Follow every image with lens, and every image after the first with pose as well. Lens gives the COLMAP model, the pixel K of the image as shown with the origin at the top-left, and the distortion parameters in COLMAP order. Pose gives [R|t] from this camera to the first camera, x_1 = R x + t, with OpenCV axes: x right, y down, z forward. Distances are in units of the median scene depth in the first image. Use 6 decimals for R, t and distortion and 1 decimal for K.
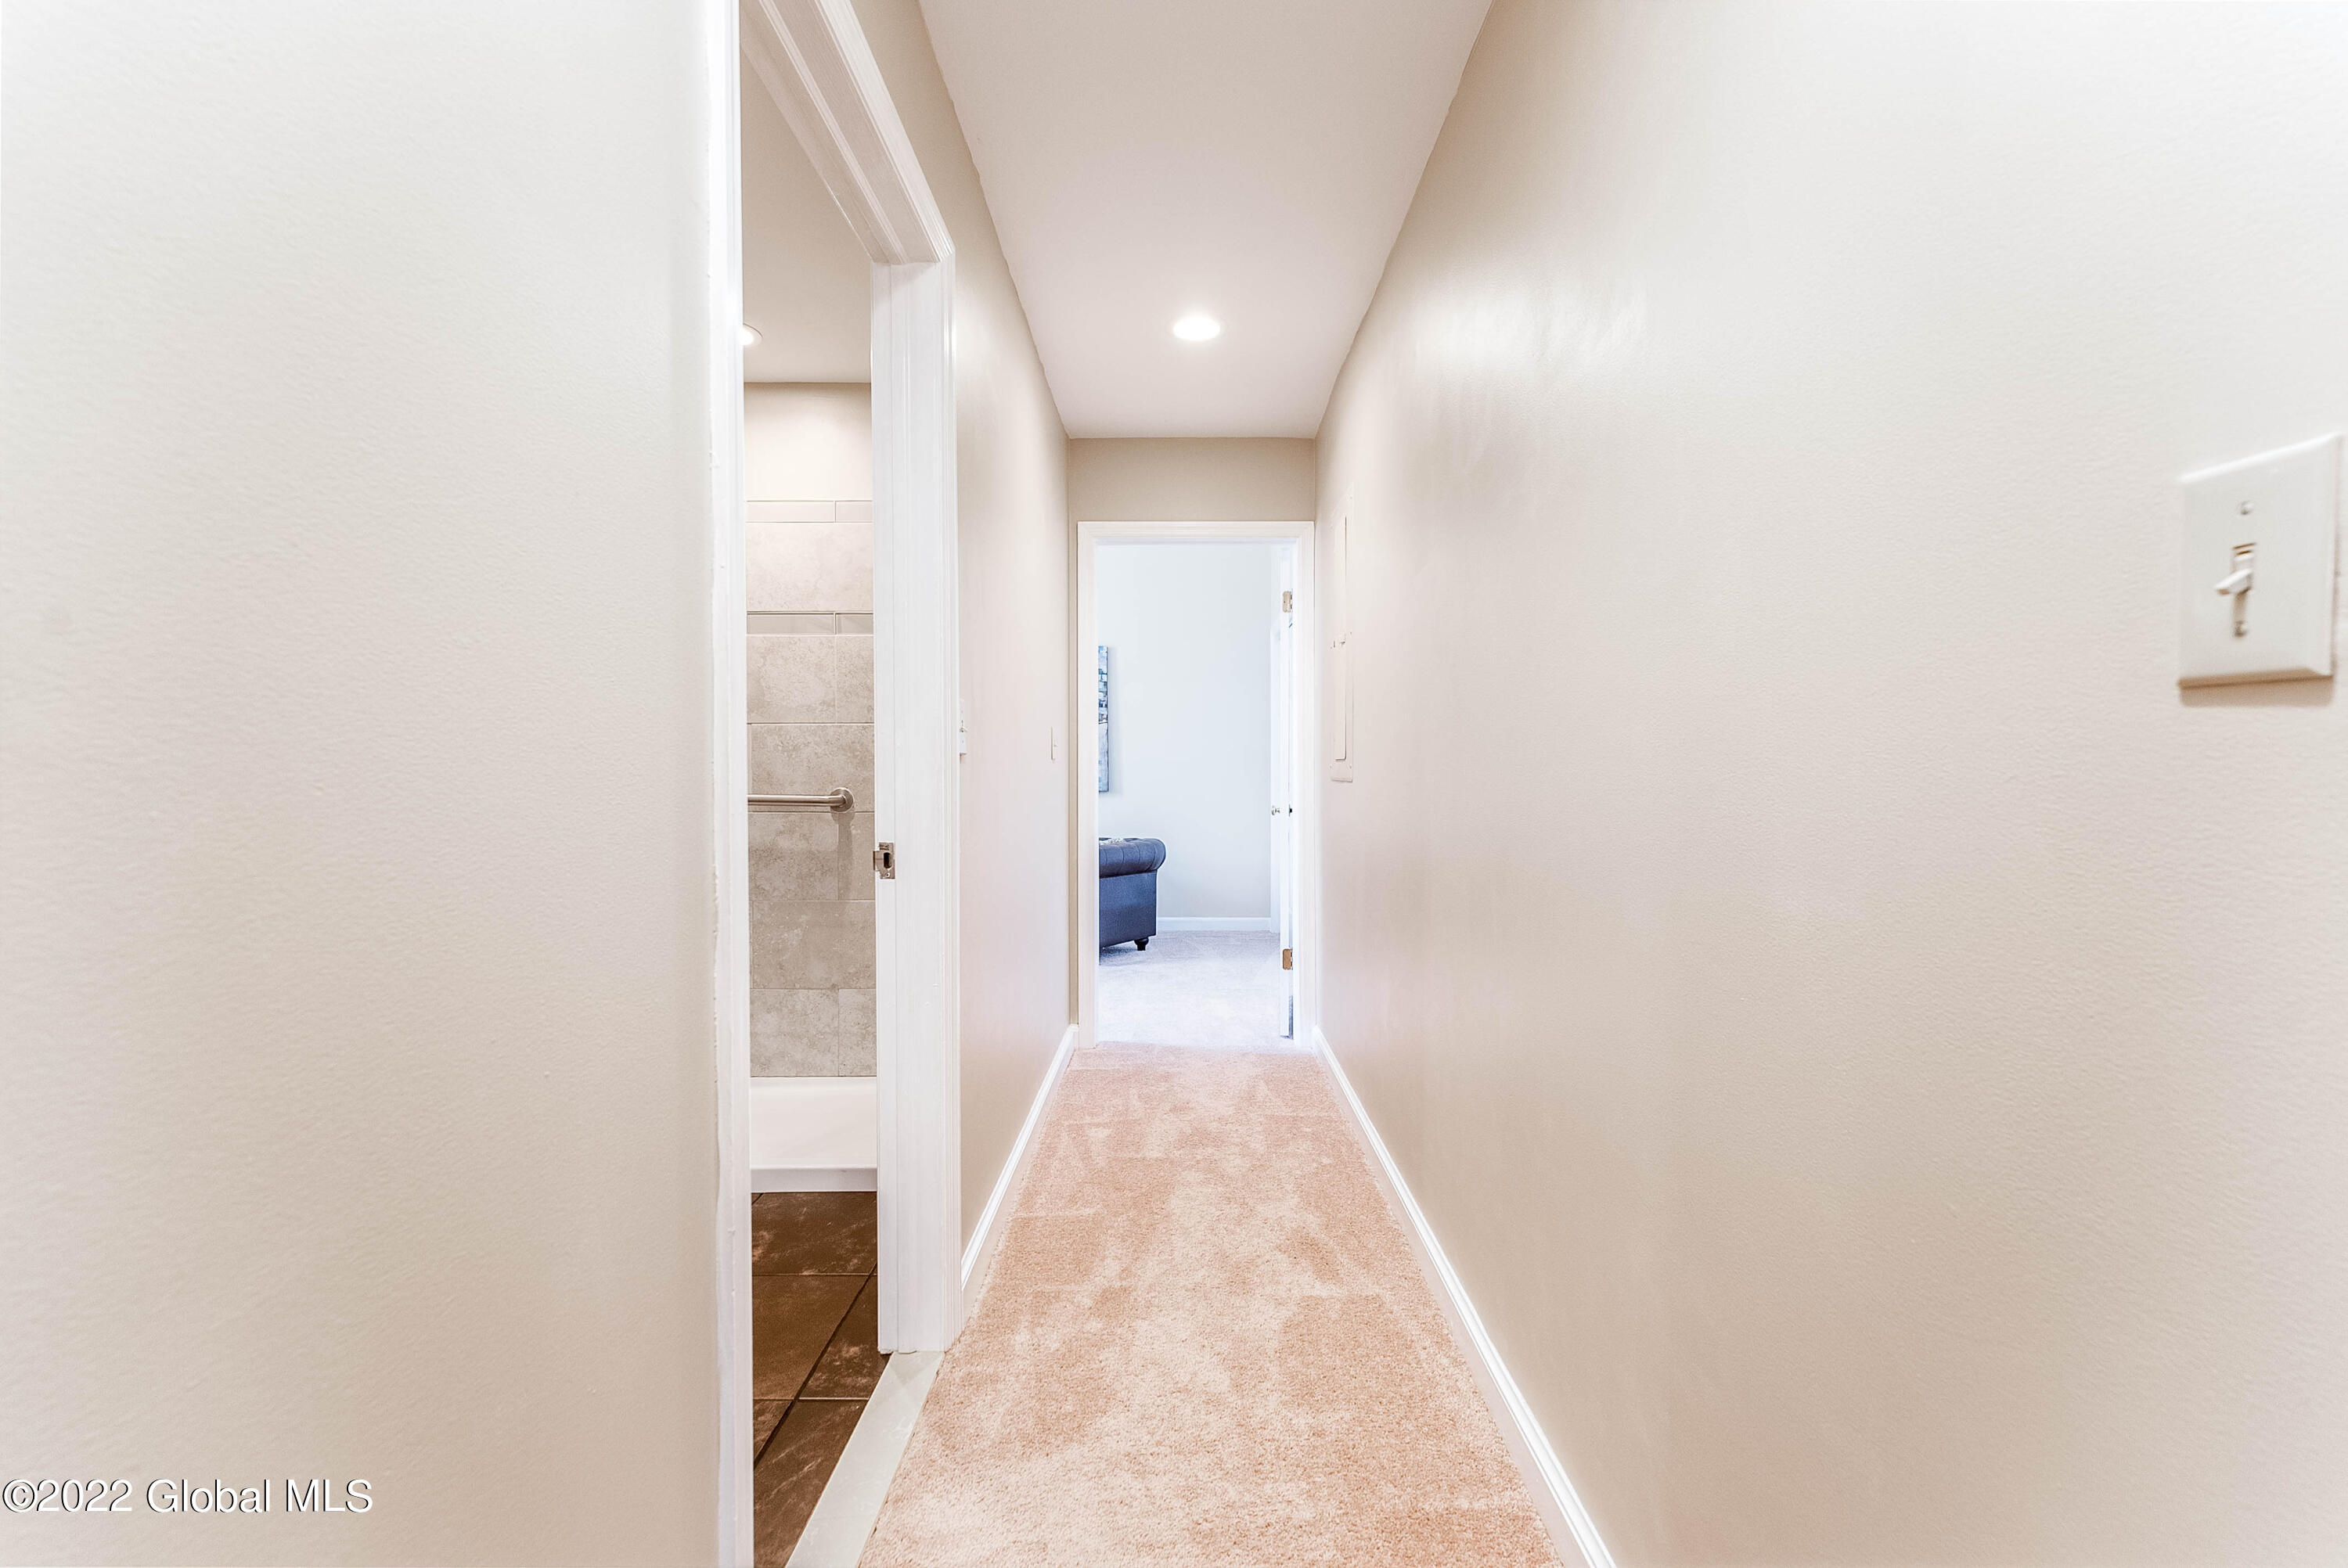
lens RADIAL K [[950.8, 0, 1172.1], [0, 950.8, 773.5], [0, 0, 1]] dist [0.000501, -0.000008]
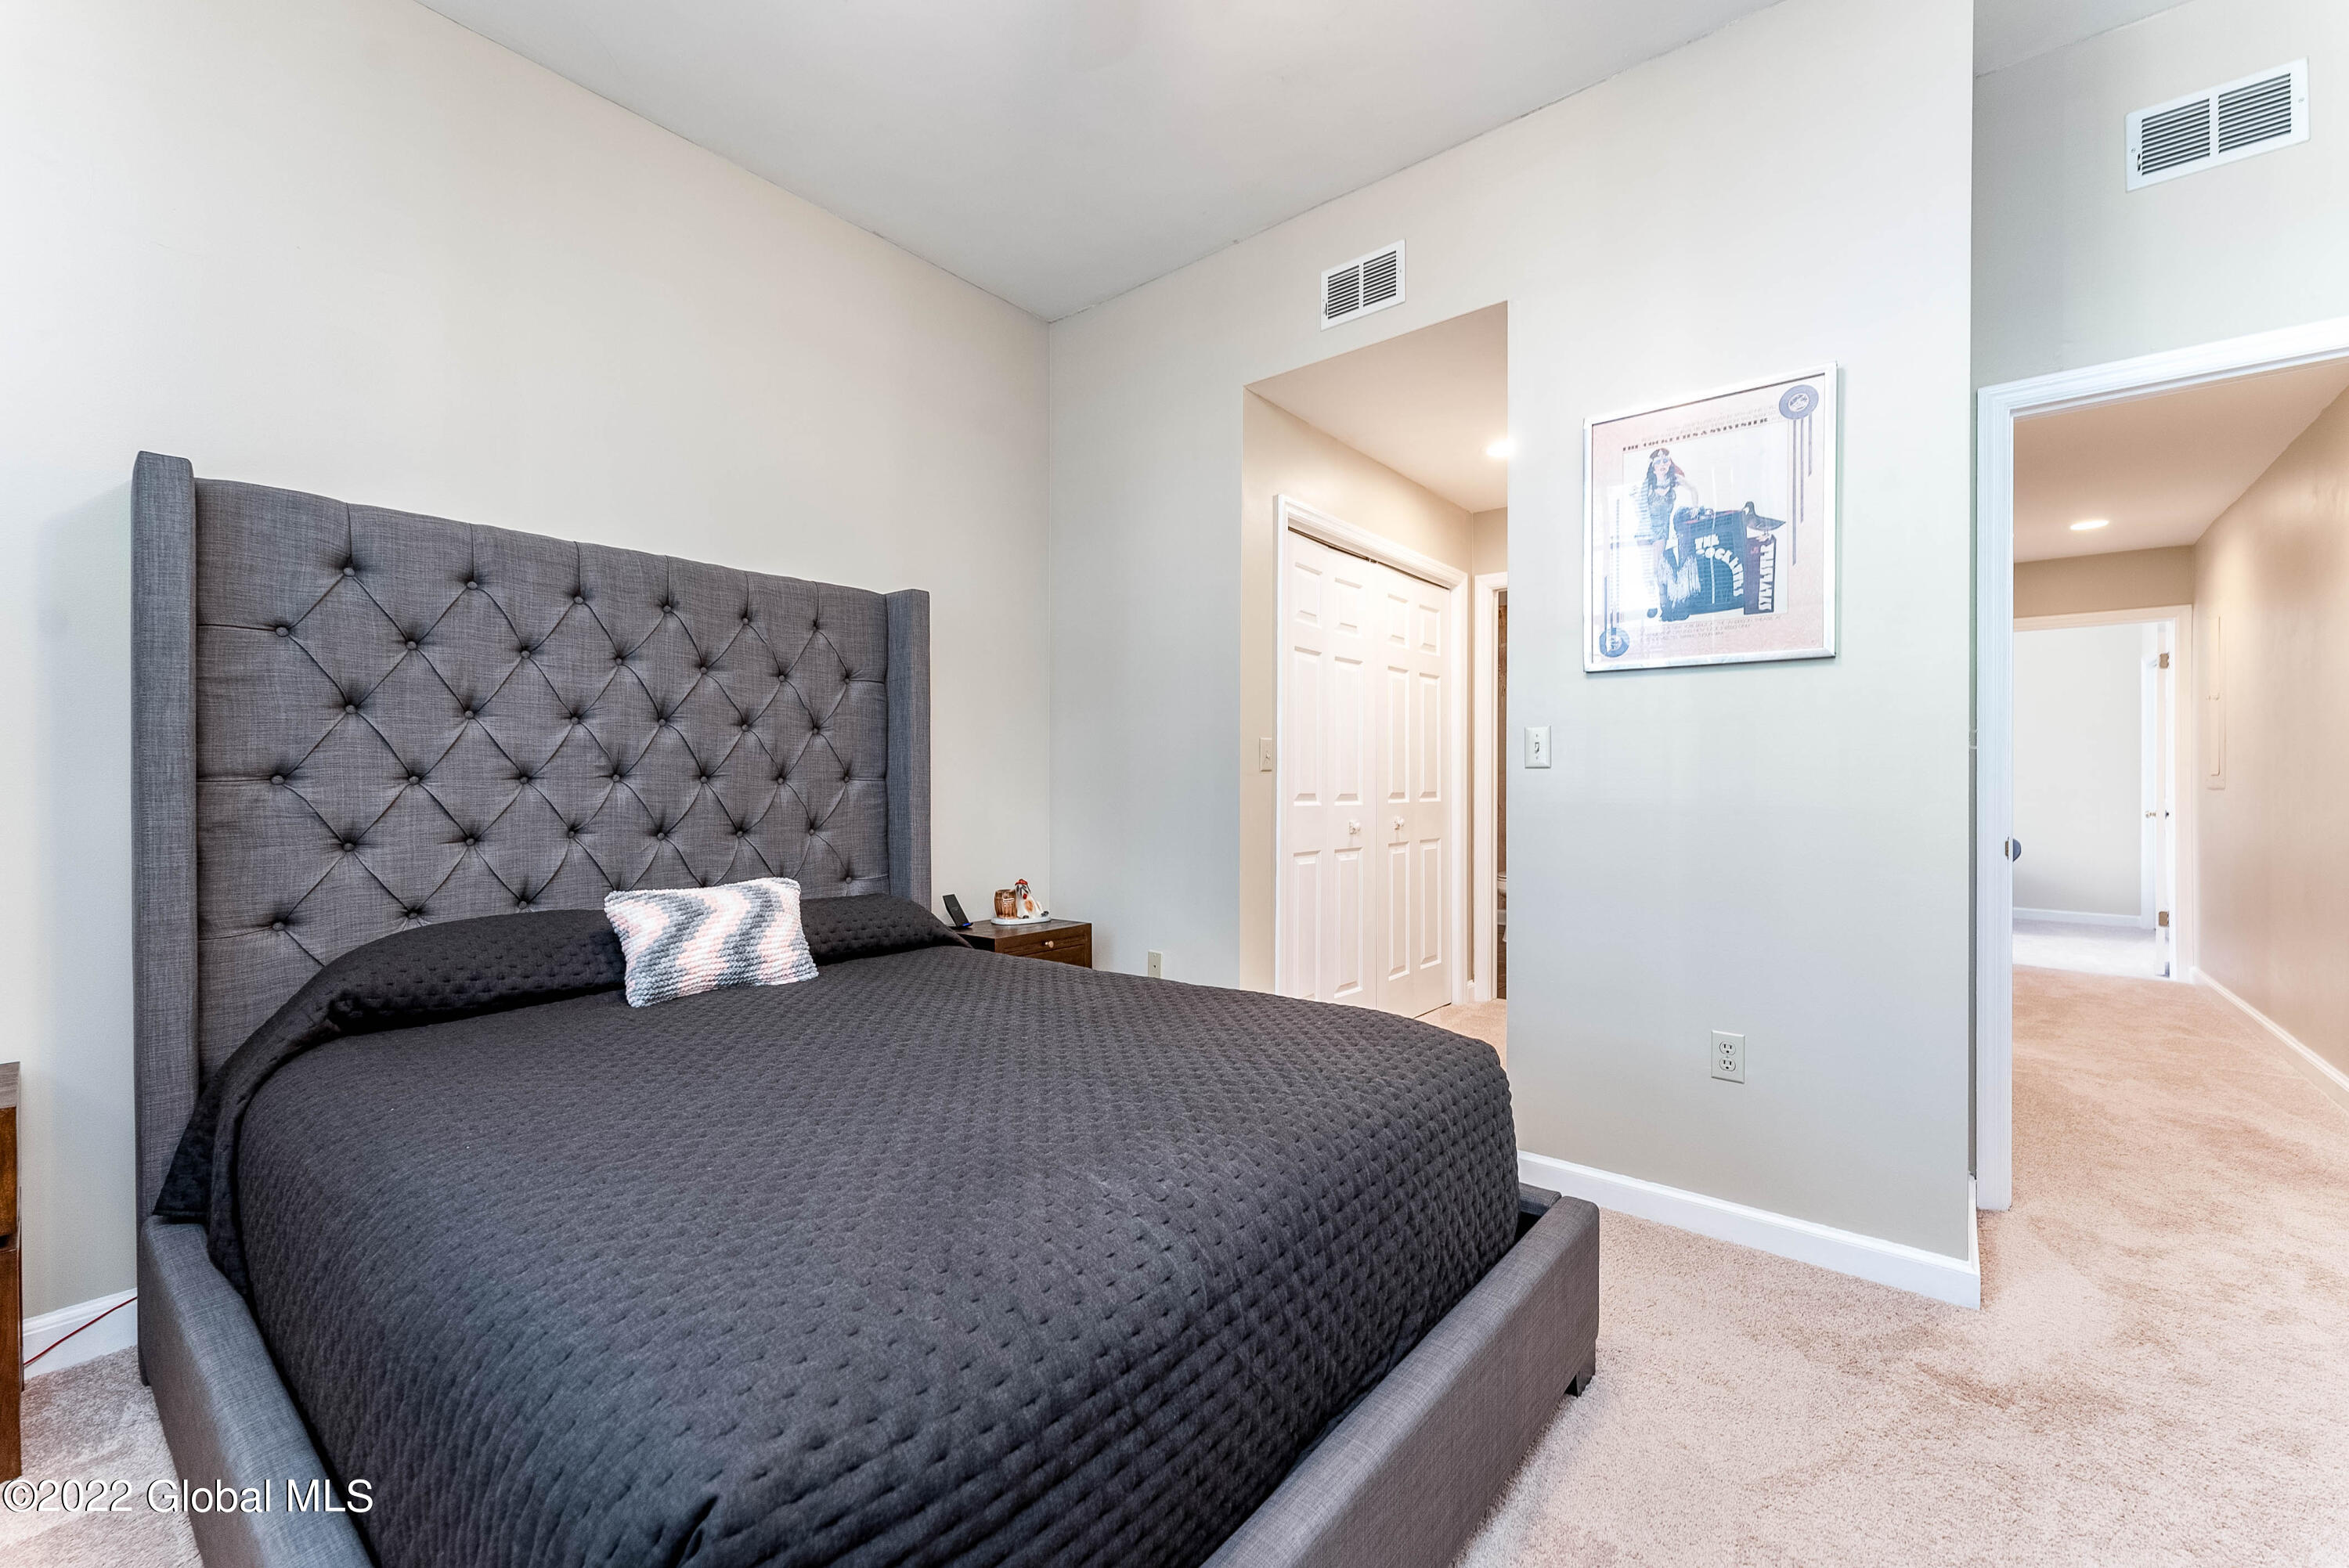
lens RADIAL K [[951.3, 0, 1172.6], [0, 951.3, 773.5], [0, 0, 1]] dist [0.000501, -0.000008]
pose [[0.778658, 0.000204, -0.627449, -0.139922], [-0.004180, 0.999979, -0.004862, -0.002108], [0.627435, 0.006409, 0.778643, -1.040540]]
